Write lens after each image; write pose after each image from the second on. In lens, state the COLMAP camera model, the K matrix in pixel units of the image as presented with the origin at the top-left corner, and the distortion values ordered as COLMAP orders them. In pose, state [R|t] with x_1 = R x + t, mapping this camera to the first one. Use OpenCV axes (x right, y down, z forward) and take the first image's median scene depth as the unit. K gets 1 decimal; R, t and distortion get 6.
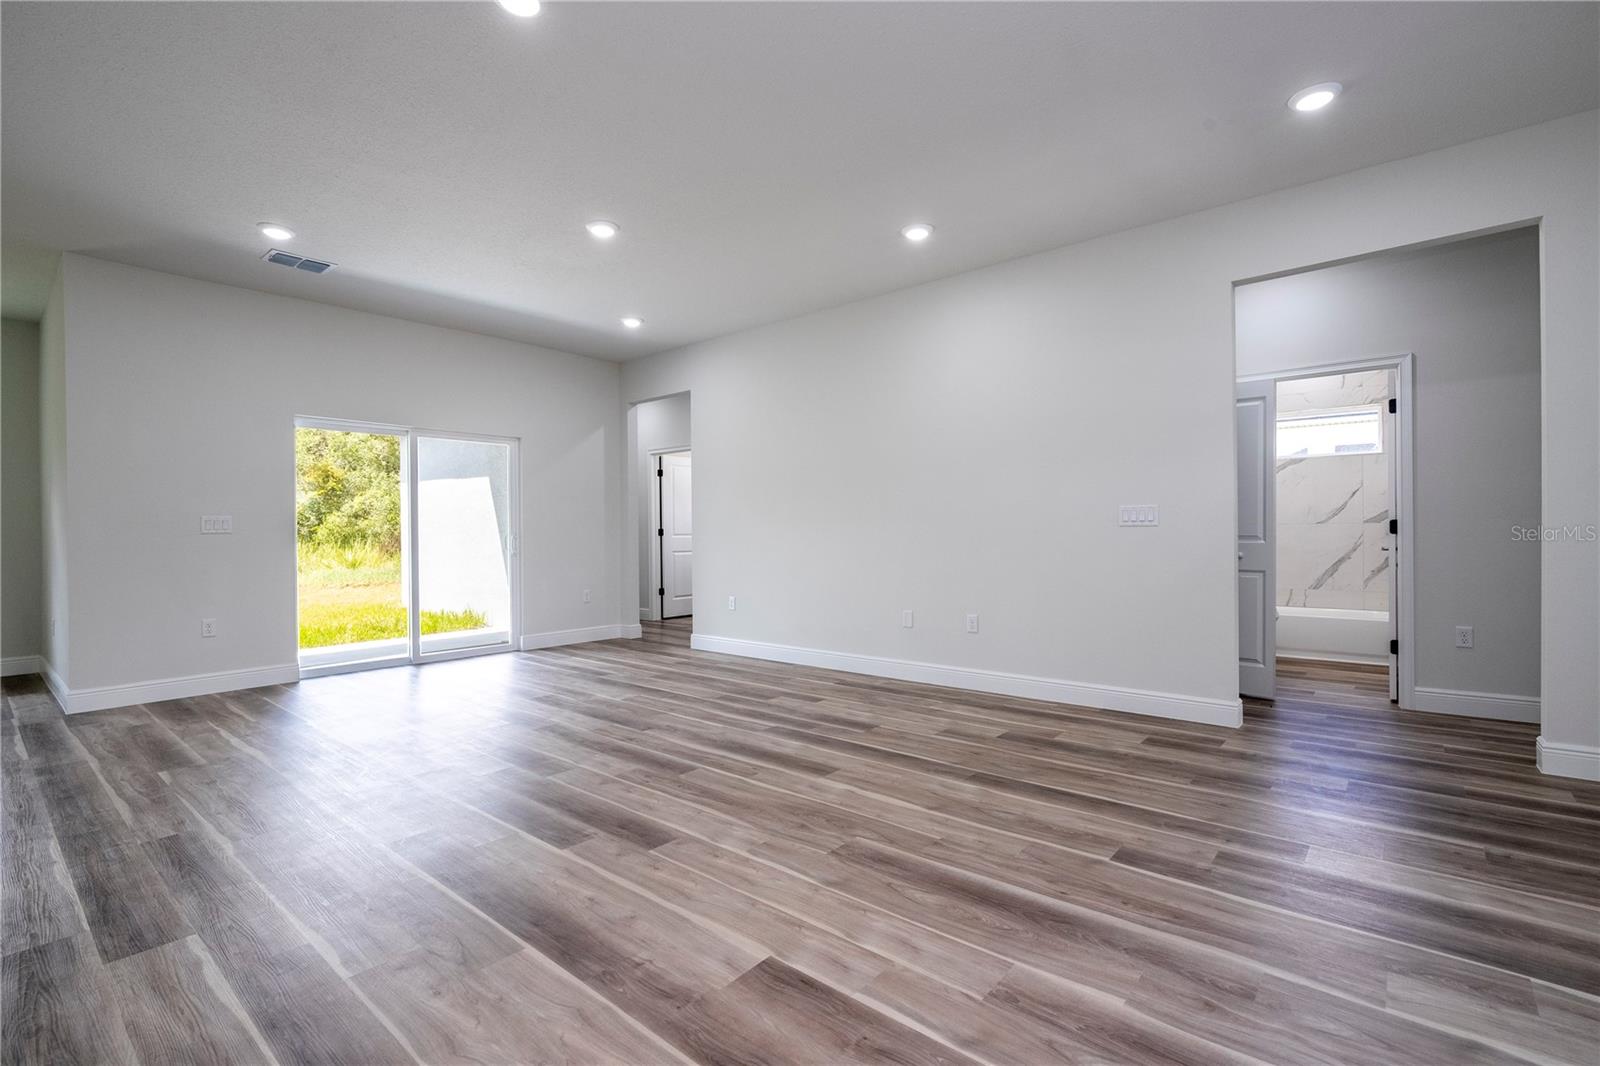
lens RADIAL K [[720.9, 0, 820.1], [0, 720.9, 535.6], [0, 0, 1]] dist [-0.000734, 0.000149]
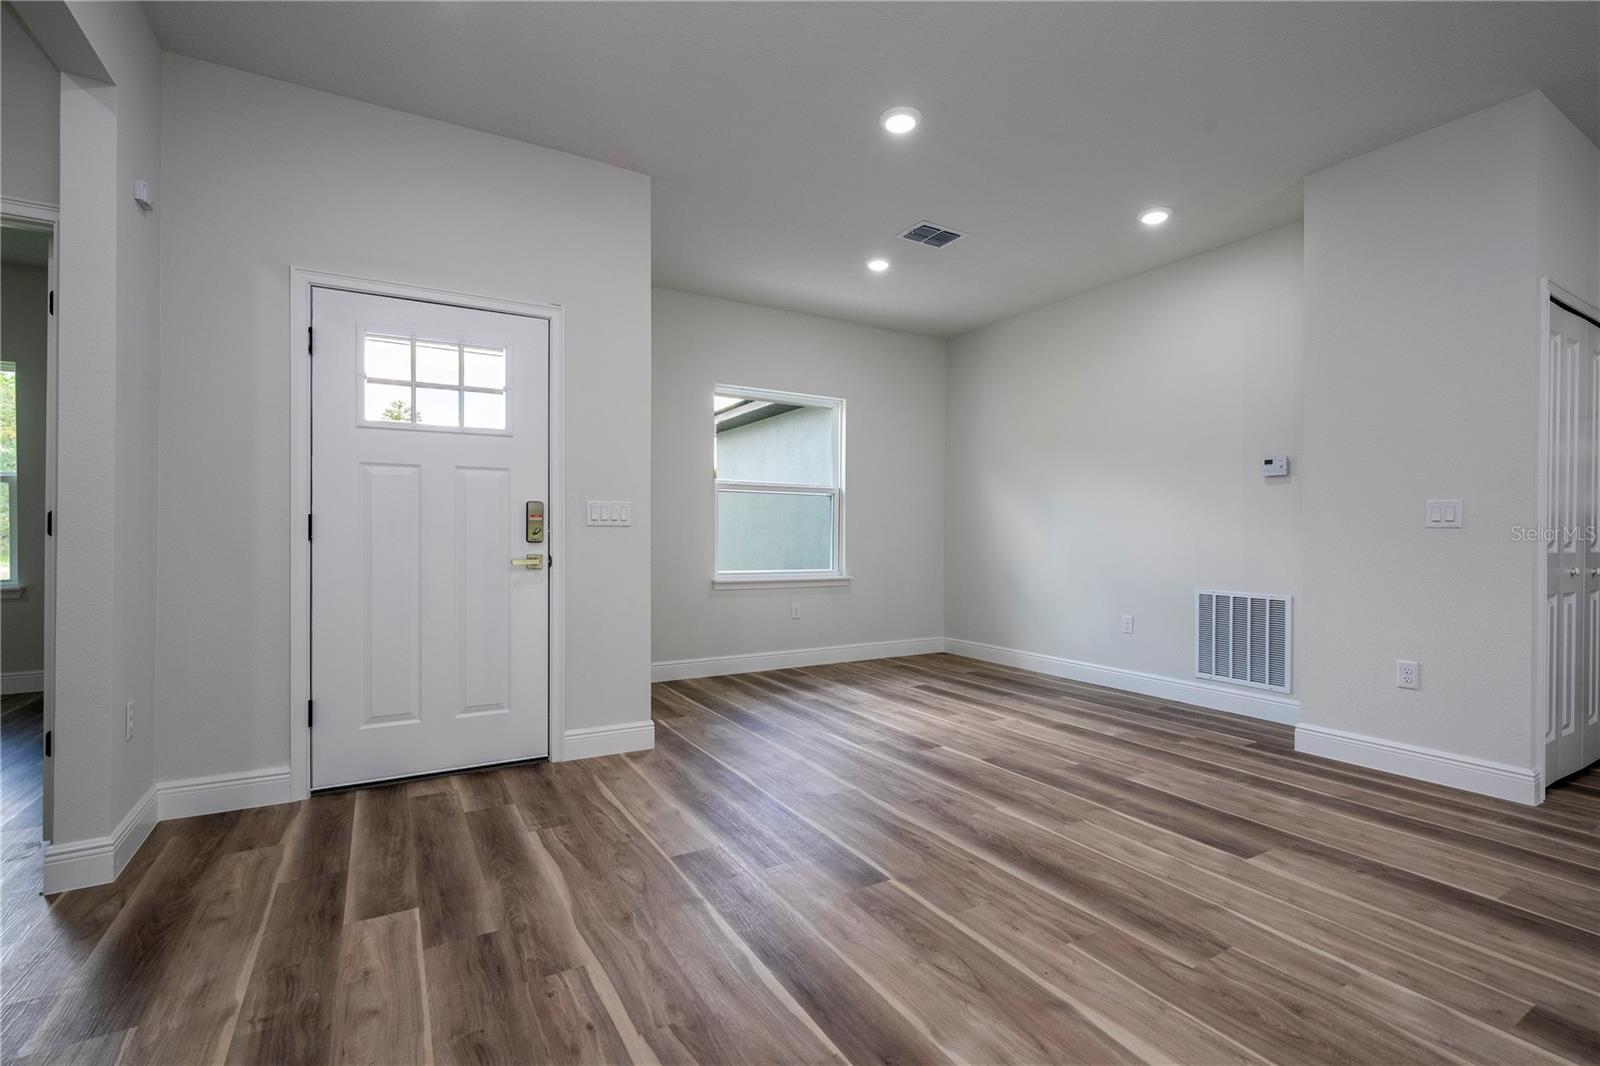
lens RADIAL K [[720.9, 0, 815.5], [0, 720.9, 508.5], [0, 0, 1]] dist [-0.000734, 0.000149]
pose [[-0.942096, 0.015057, 0.335005, 0.144214], [0.003672, 0.999395, -0.034592, -0.004772], [-0.335323, -0.031359, -0.941581, 1.659166]]
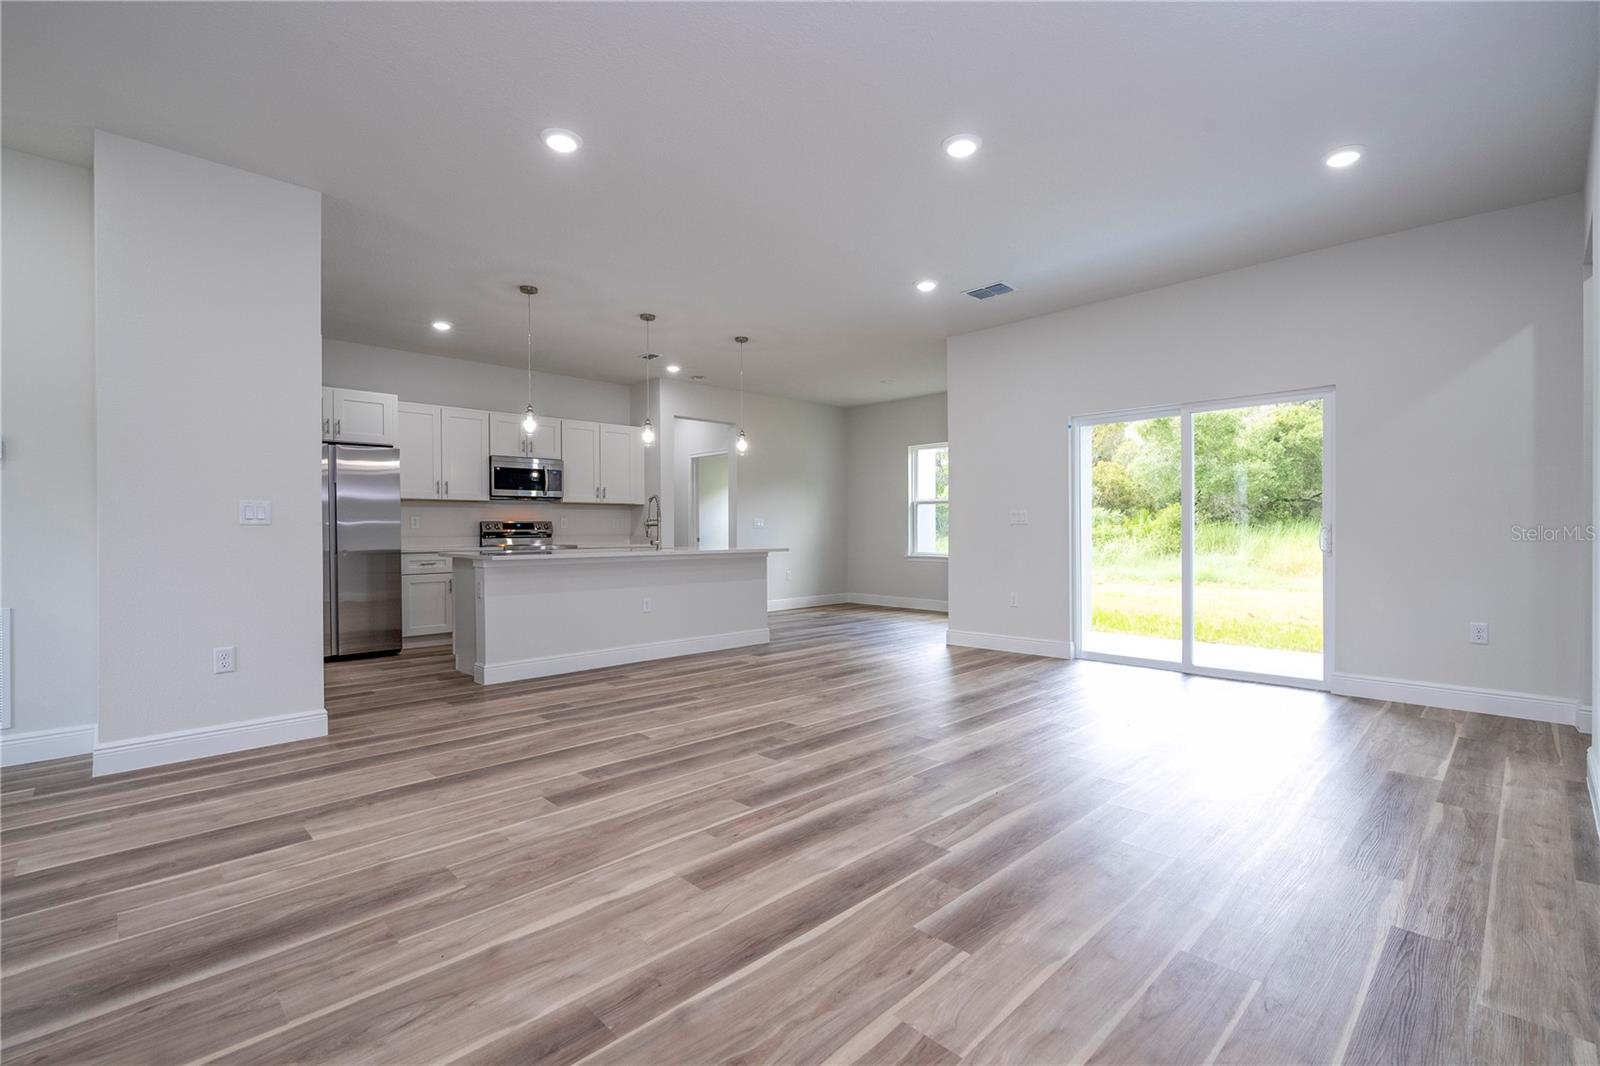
lens RADIAL K [[720.9, 0, 806.9], [0, 720.9, 537.4], [0, 0, 1]] dist [-0.000734, 0.000149]
pose [[-0.101704, 0.018852, -0.994636, 0.787500], [0.001976, 0.999822, 0.018748, -0.010166], [0.994813, -0.000059, -0.101723, 1.375526]]
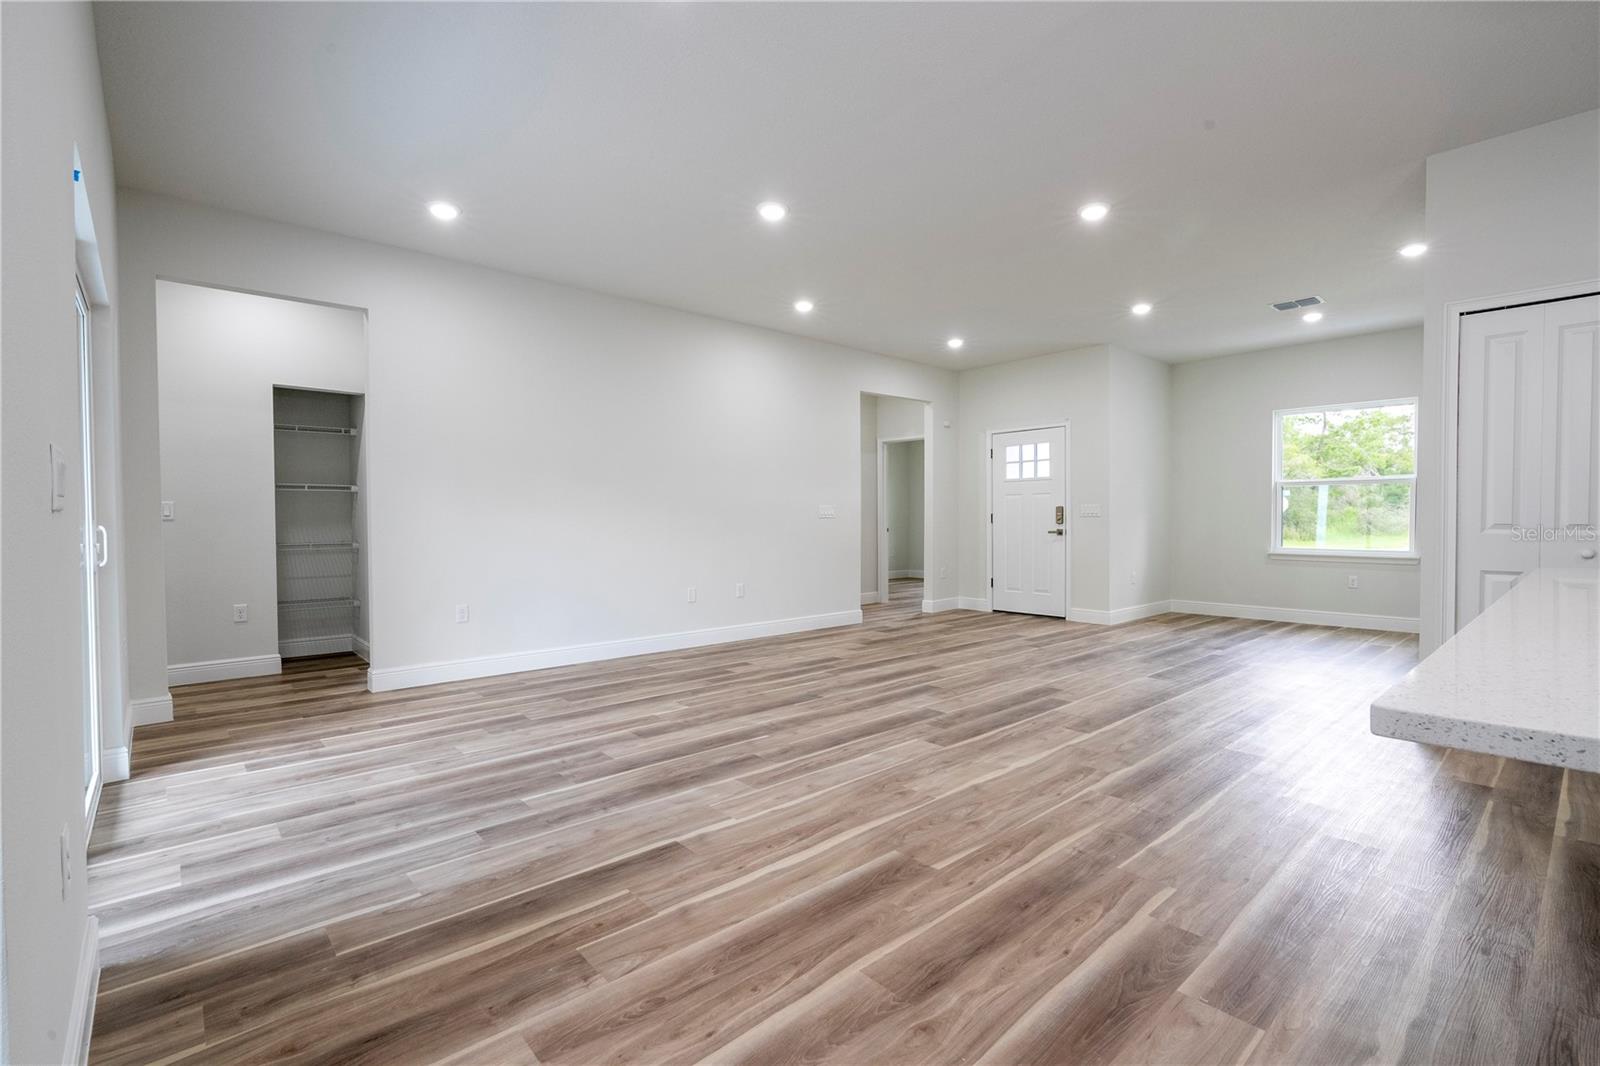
lens RADIAL K [[720.9, 0, 811.6], [0, 720.9, 535.4], [0, 0, 1]] dist [-0.000734, 0.000149]
pose [[0.142542, -0.014714, 0.989679, -1.918254], [0.006017, 0.999884, 0.013999, 0.007962], [-0.989771, 0.003960, 0.142614, 1.223494]]
